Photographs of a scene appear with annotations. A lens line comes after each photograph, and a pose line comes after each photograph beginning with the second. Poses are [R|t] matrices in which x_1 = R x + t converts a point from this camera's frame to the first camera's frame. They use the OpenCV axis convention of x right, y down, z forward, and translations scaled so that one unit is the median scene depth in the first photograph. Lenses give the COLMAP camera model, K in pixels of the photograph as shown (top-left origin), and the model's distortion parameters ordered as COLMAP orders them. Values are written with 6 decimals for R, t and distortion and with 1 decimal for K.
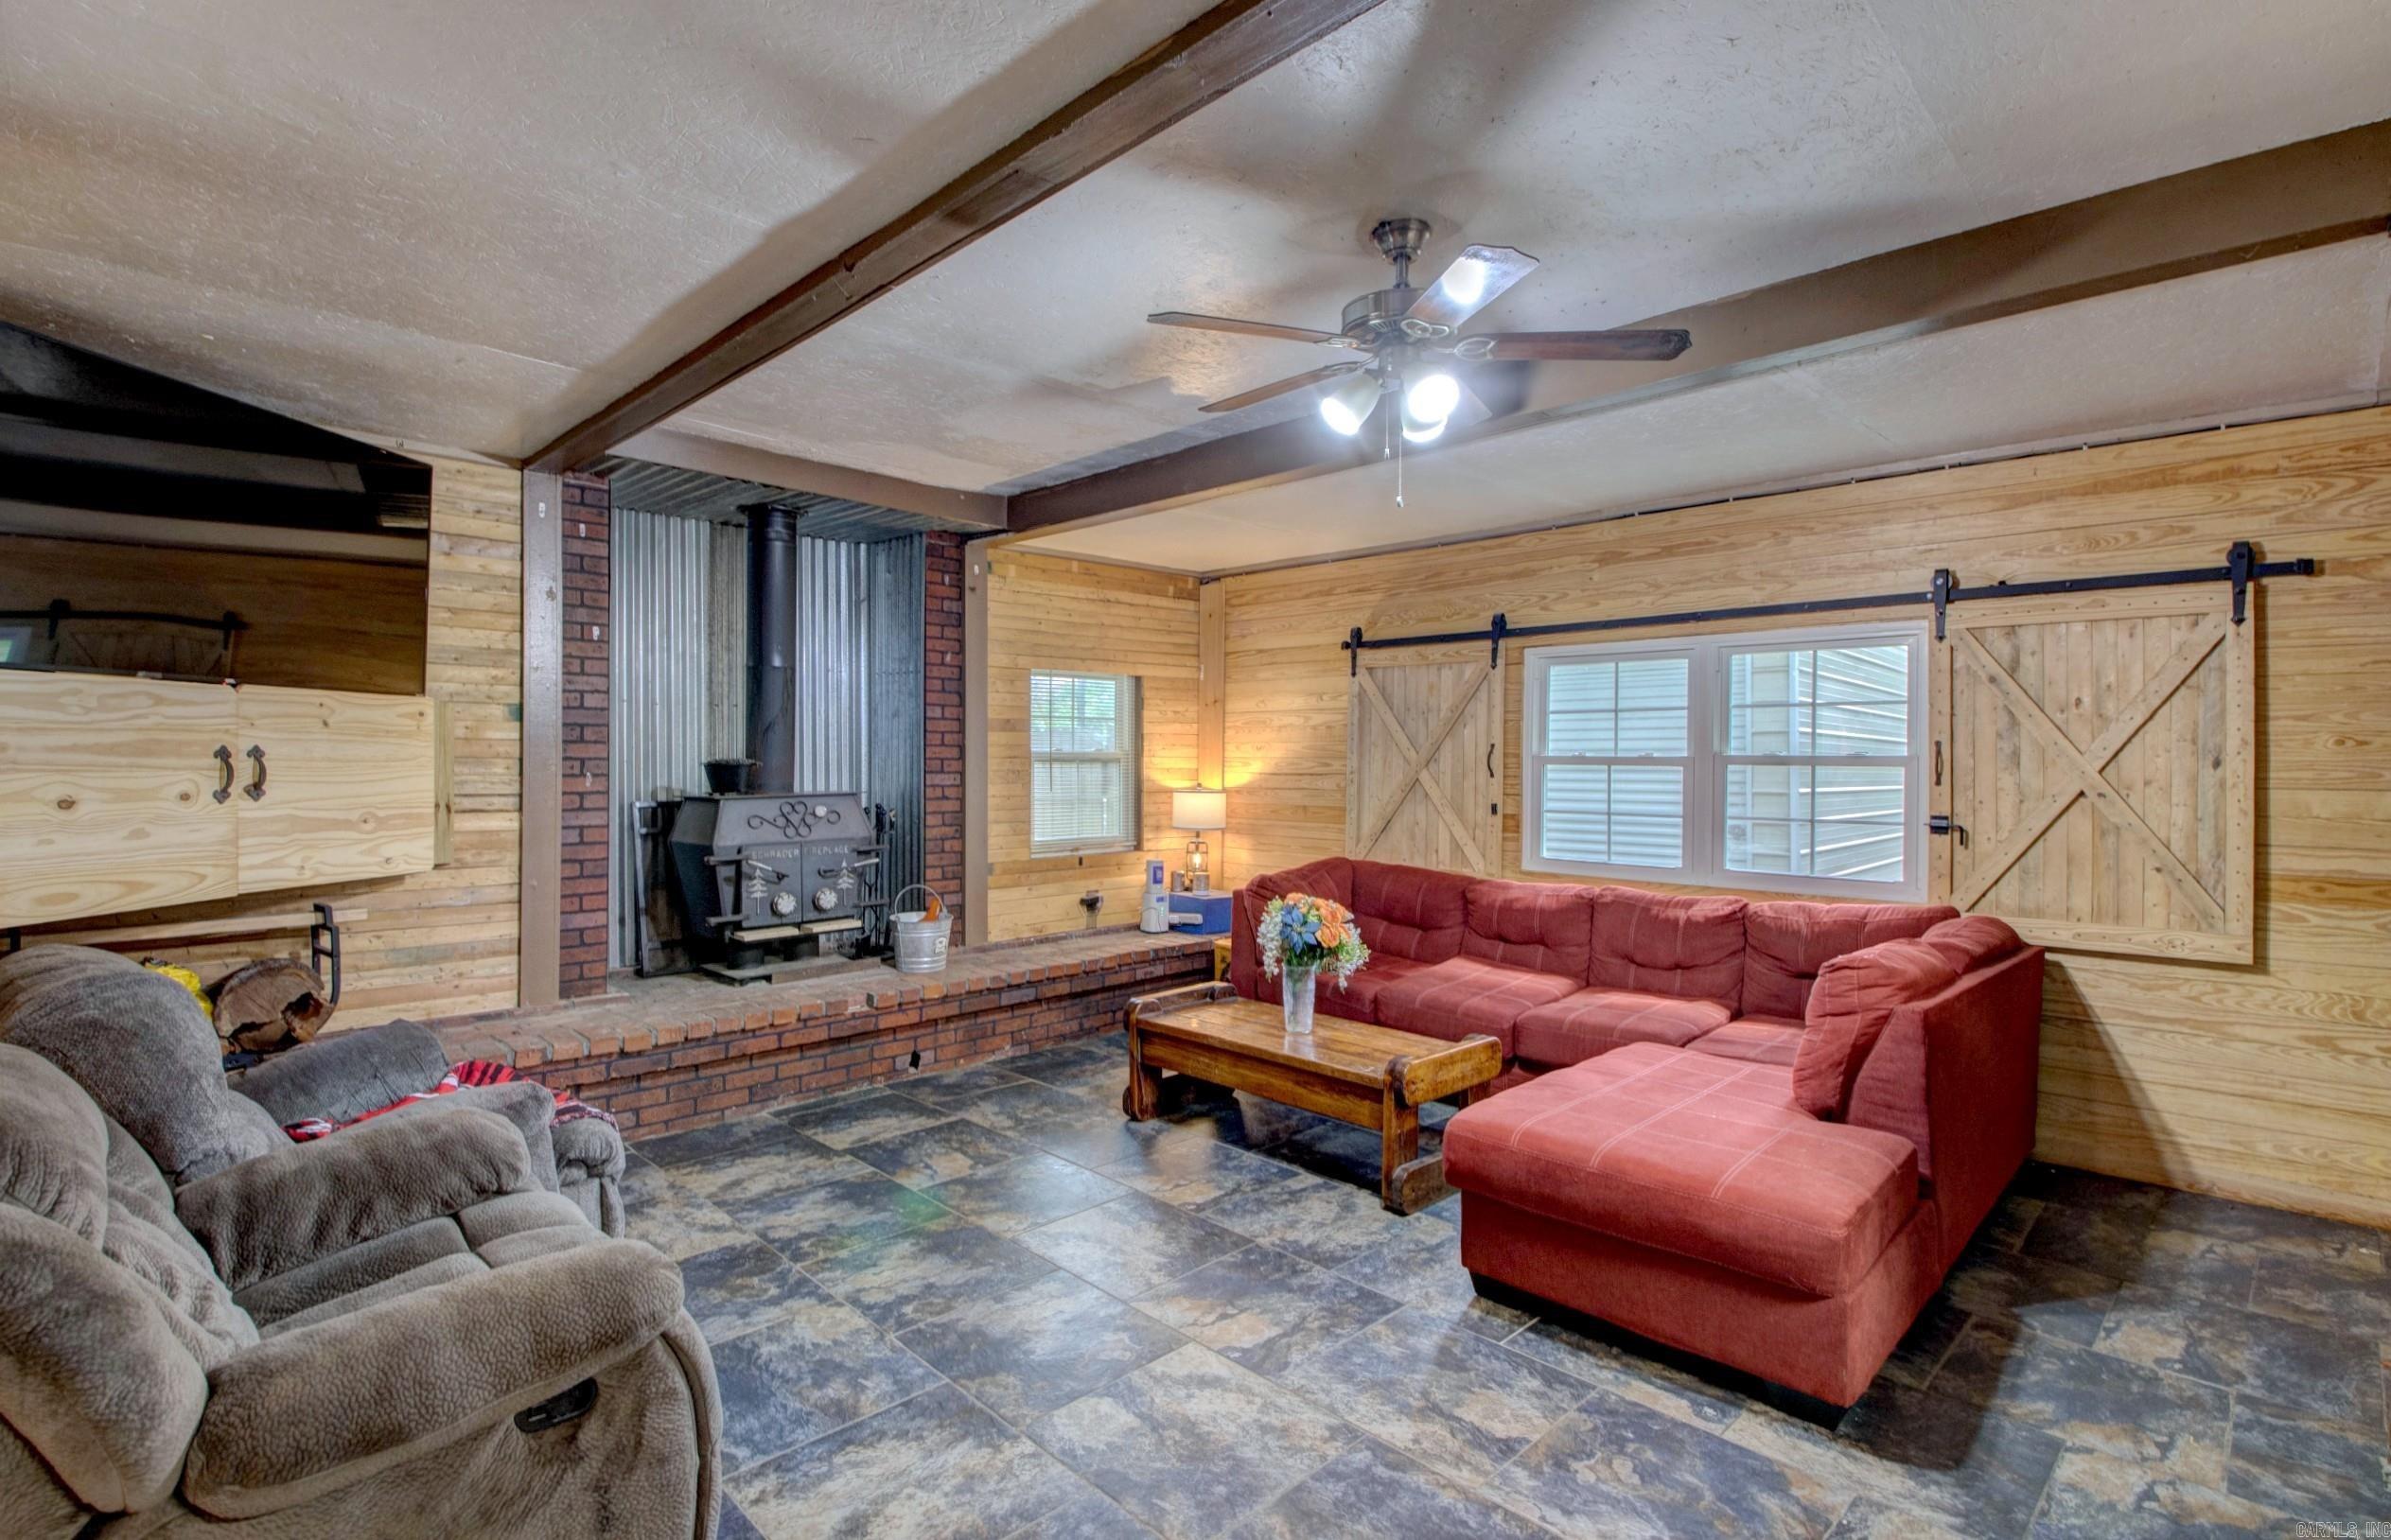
lens RADIAL K [[1101.5, 0, 1193.6], [0, 1101.5, 760.5], [0, 0, 1]] dist [0.027703, -0.037796]
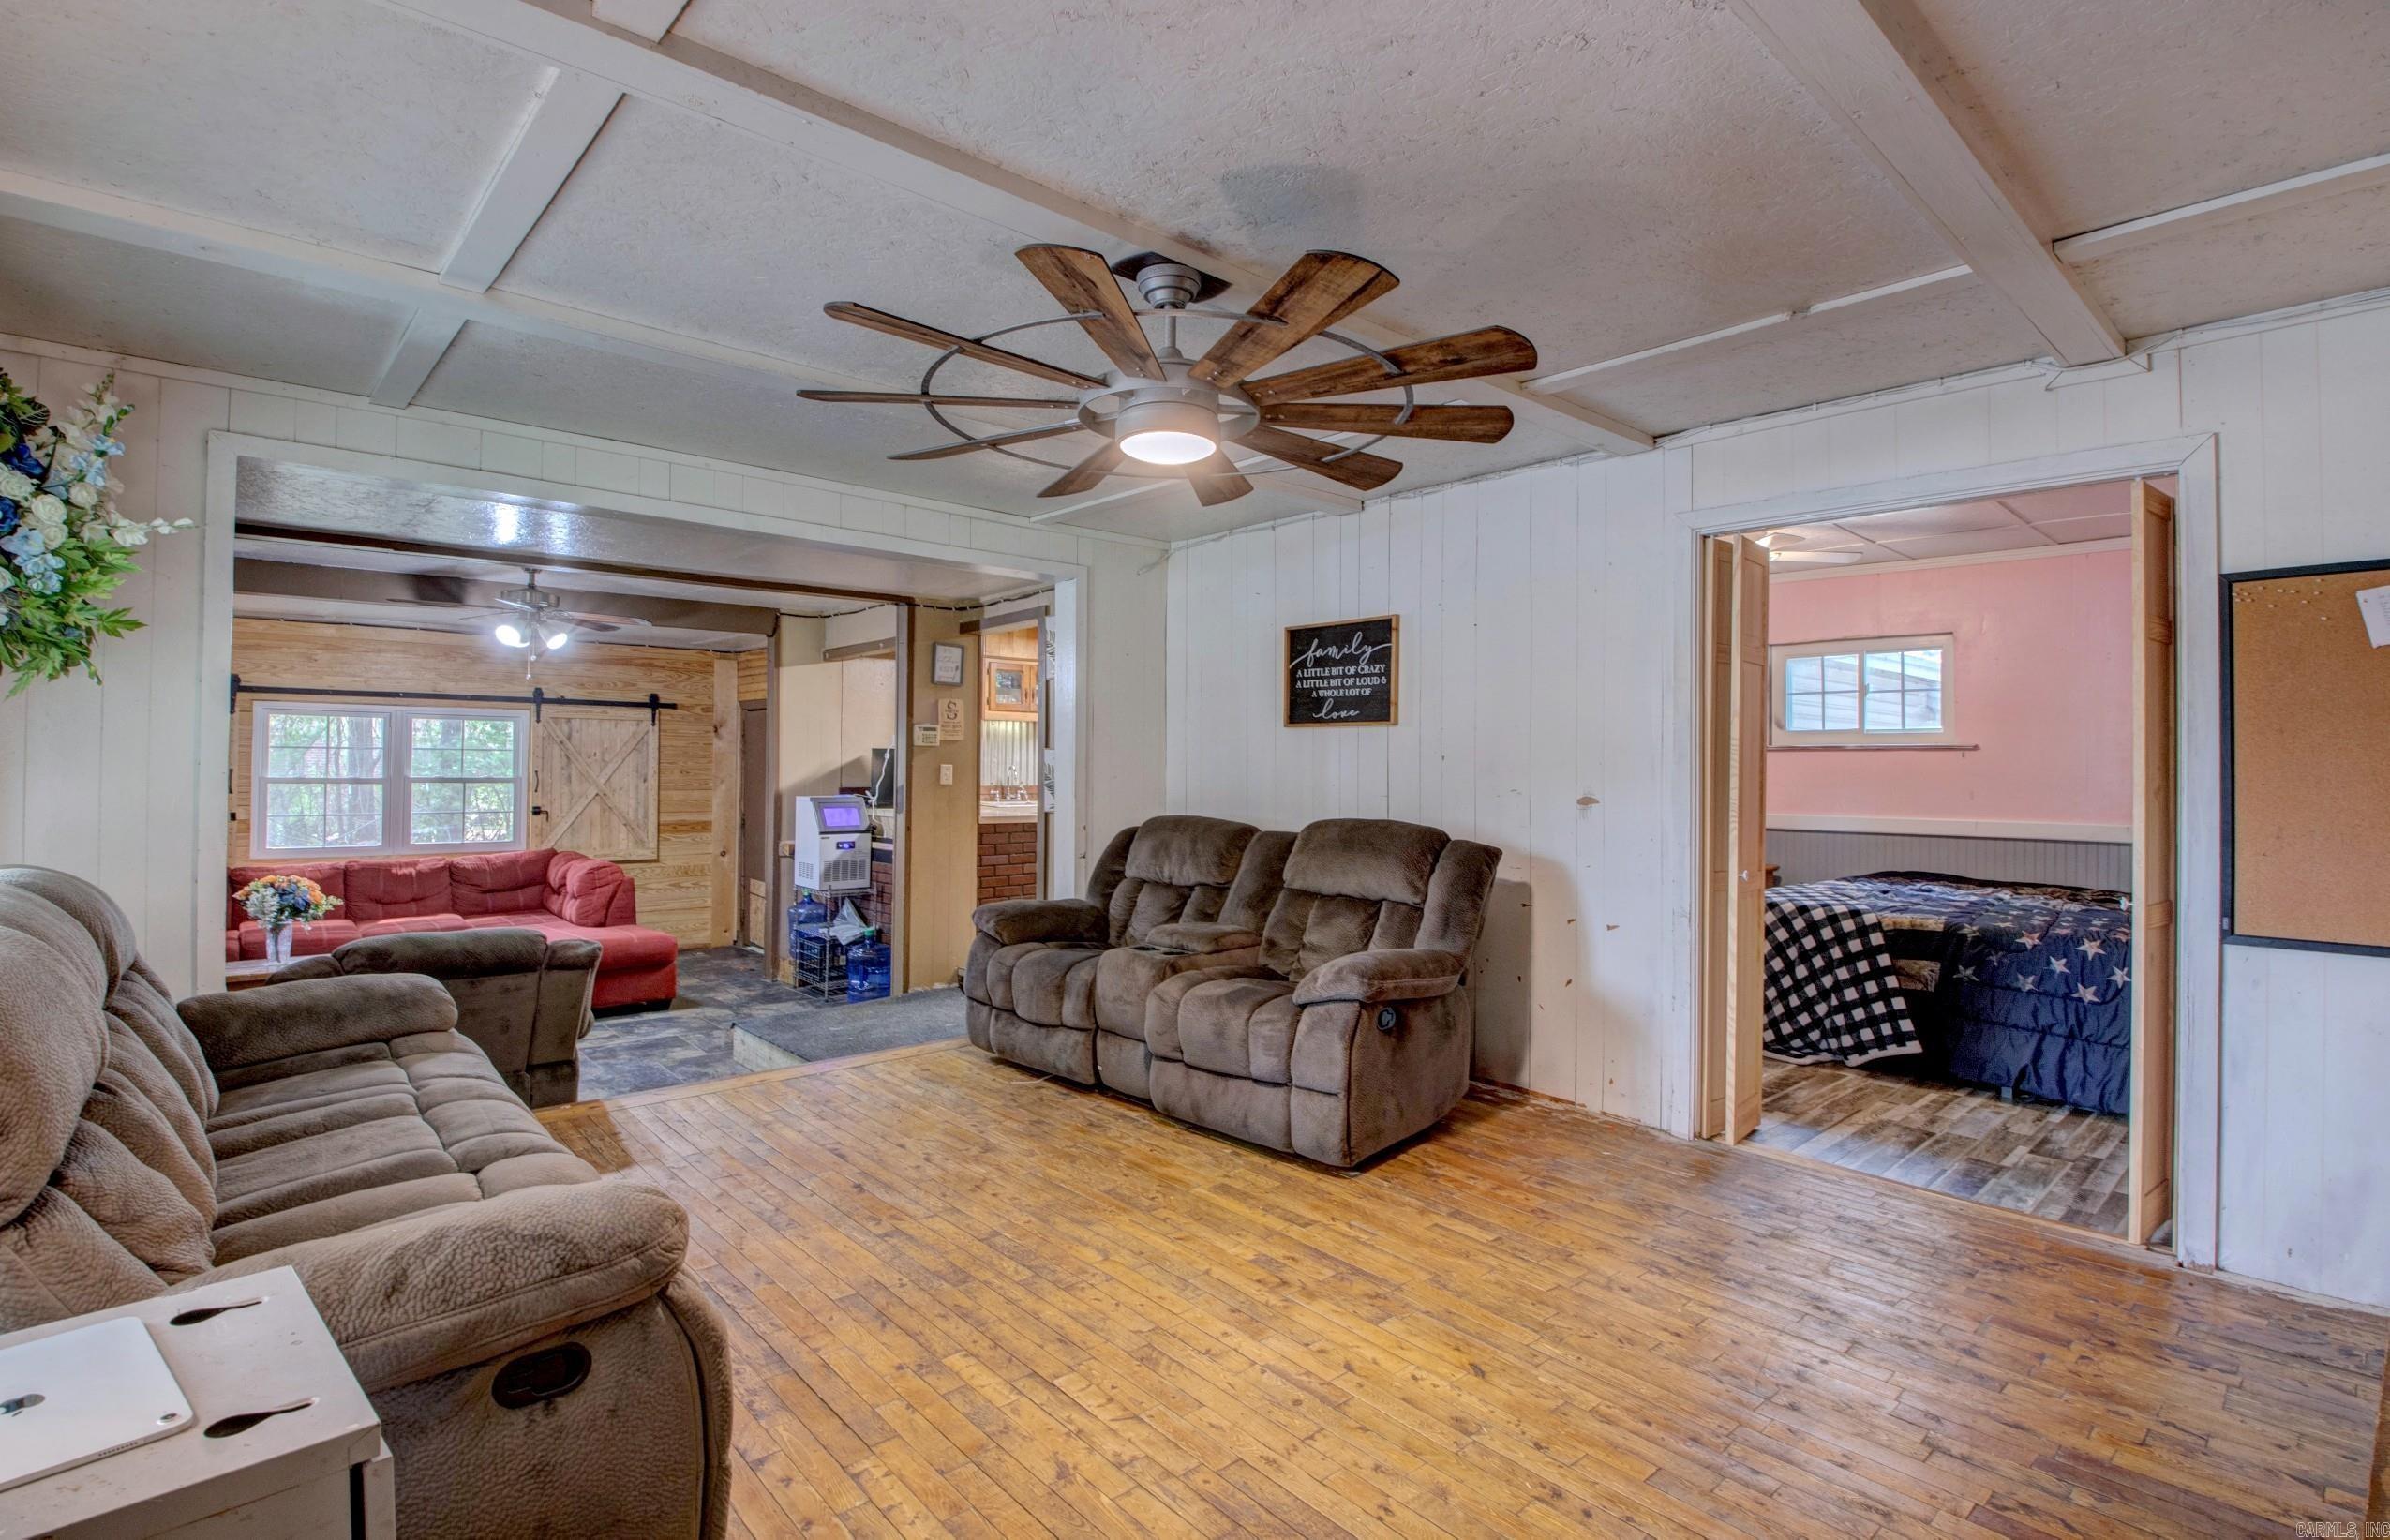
lens RADIAL K [[1127.8, 0, 1201.6], [0, 1127.8, 764.2], [0, 0, 1]] dist [-0.000872, -0.000207]
pose [[0.044677, -0.001492, 0.999000, -1.432615], [-0.010583, 0.999942, 0.001967, -0.048534], [-0.998945, -0.010660, 0.044659, -0.350588]]
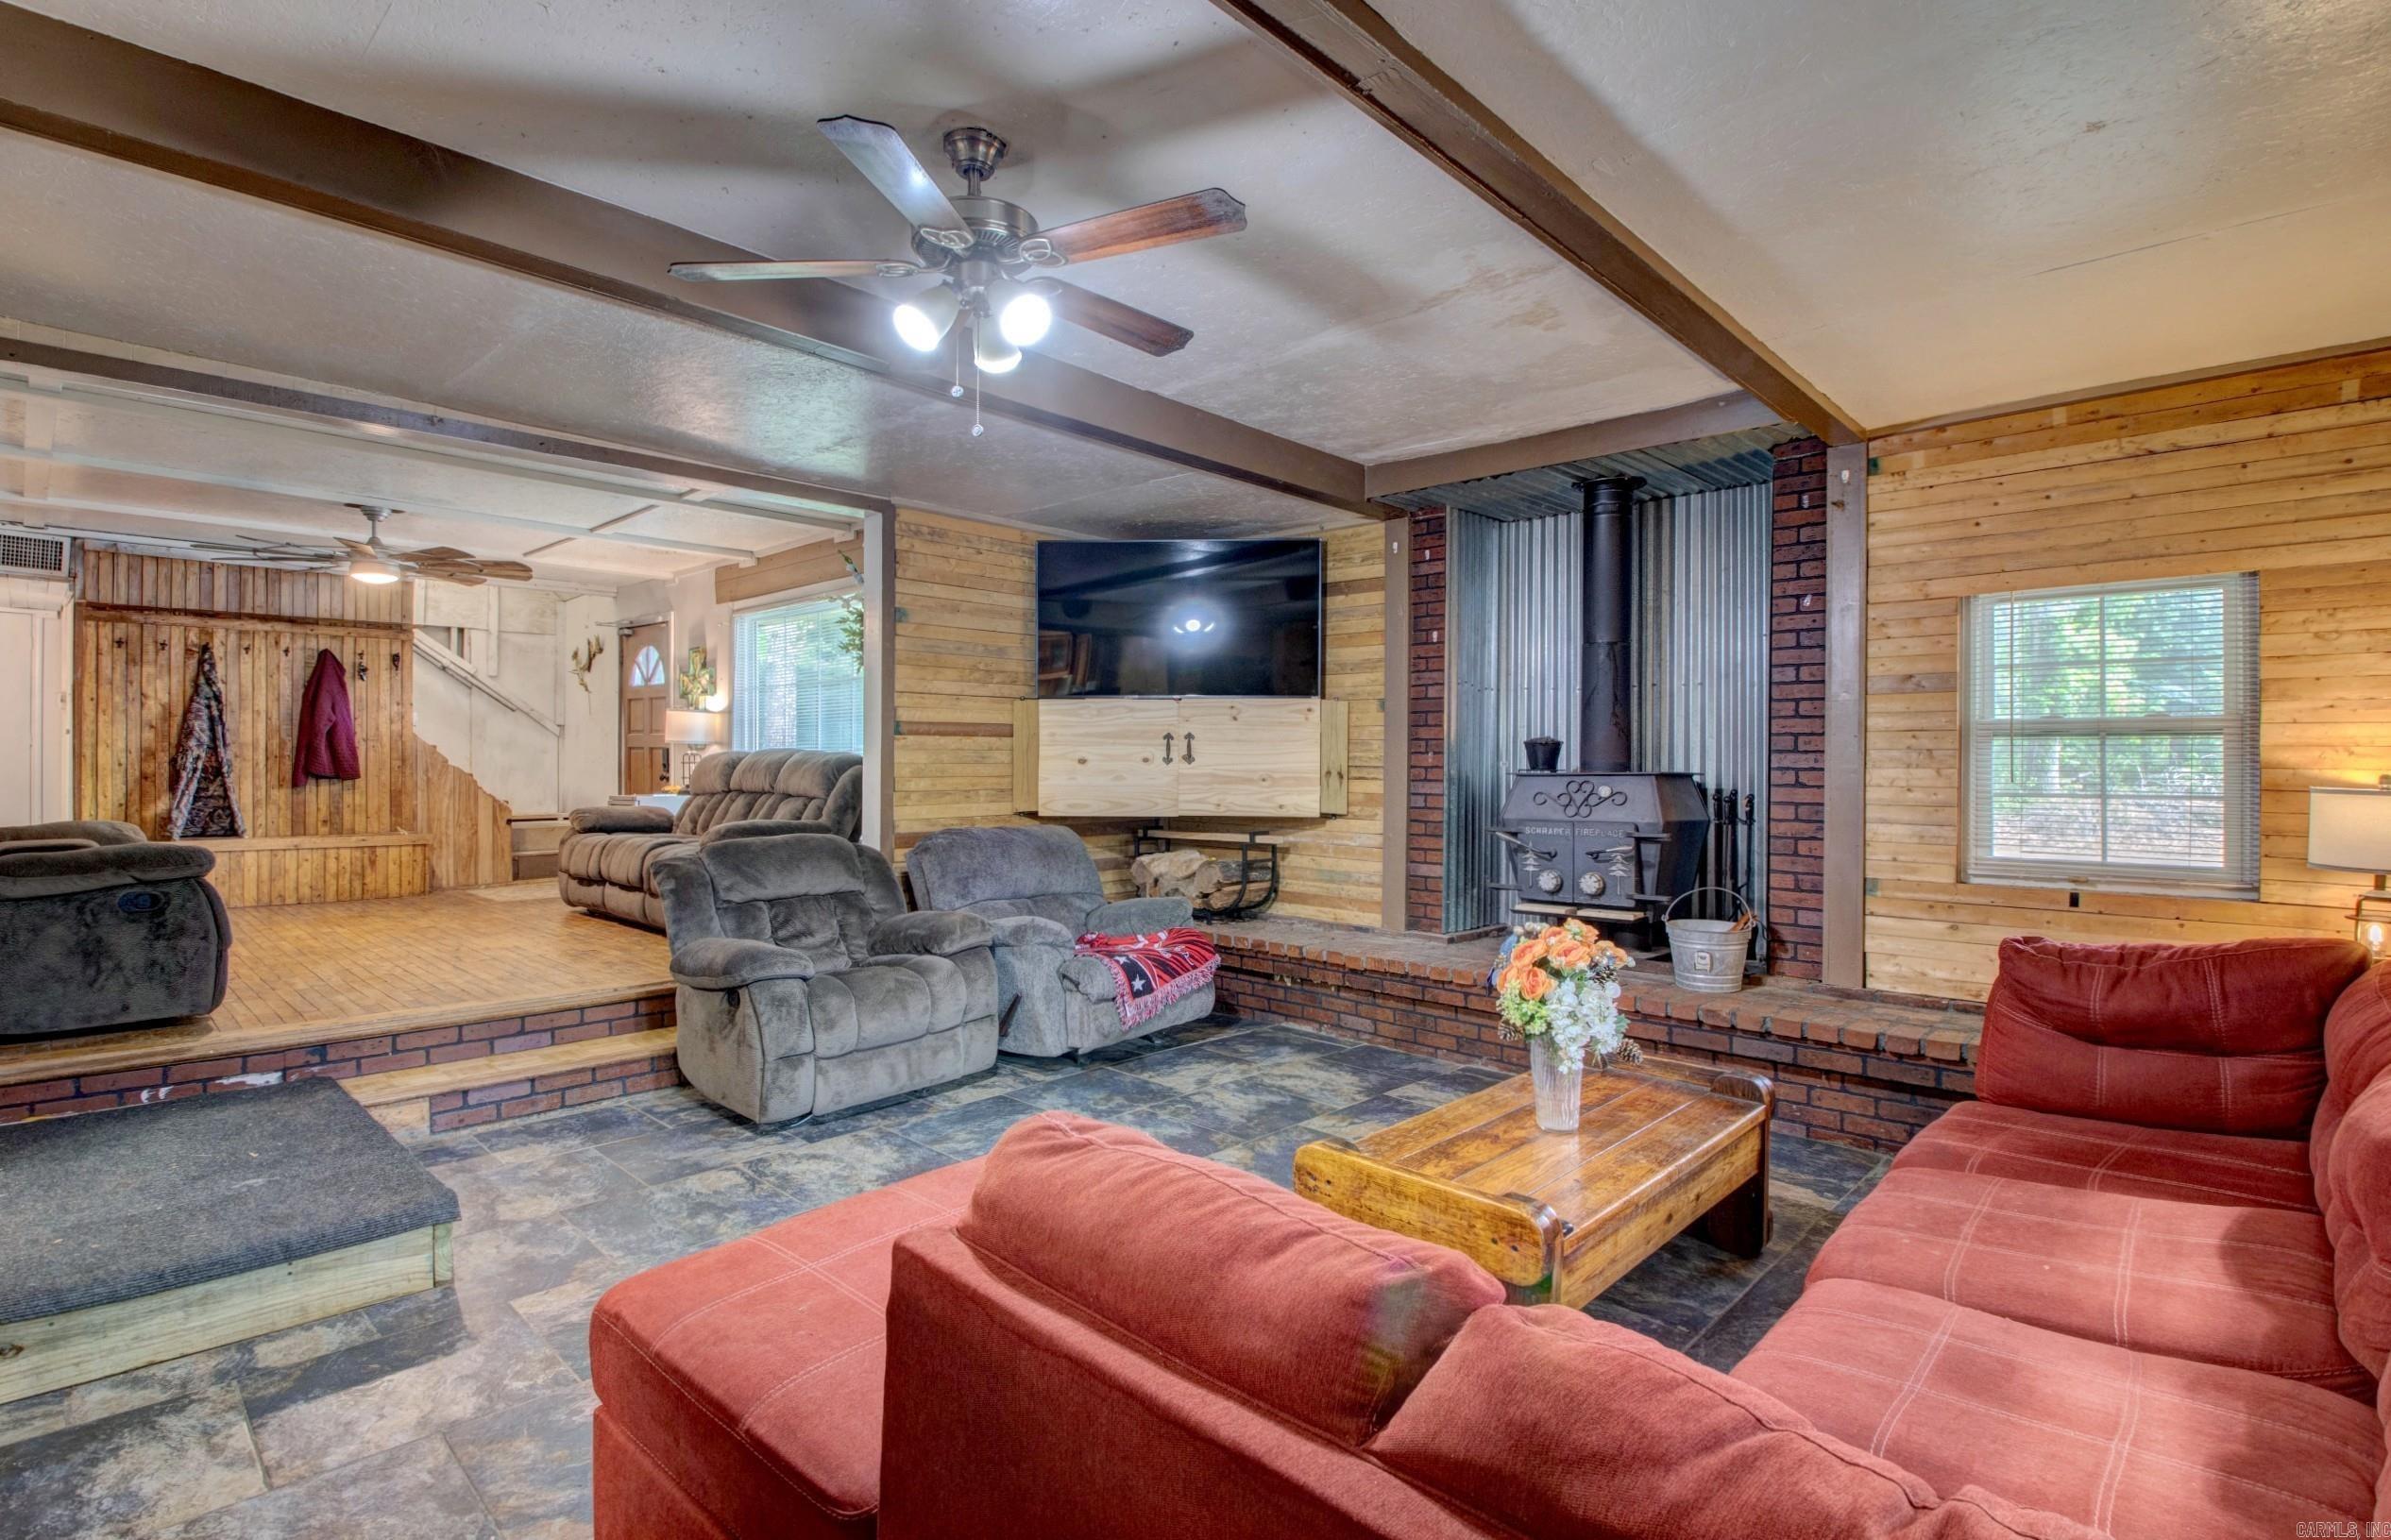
lens RADIAL K [[1135.8, 0, 1189.5], [0, 1135.8, 758.7], [0, 0, 1]] dist [-0.001762, -0.017560]
pose [[0.025096, -0.004097, -0.999677, 0.801461], [-0.004372, 0.999982, -0.004208, 0.030318], [0.999675, 0.004477, 0.025078, 0.799397]]
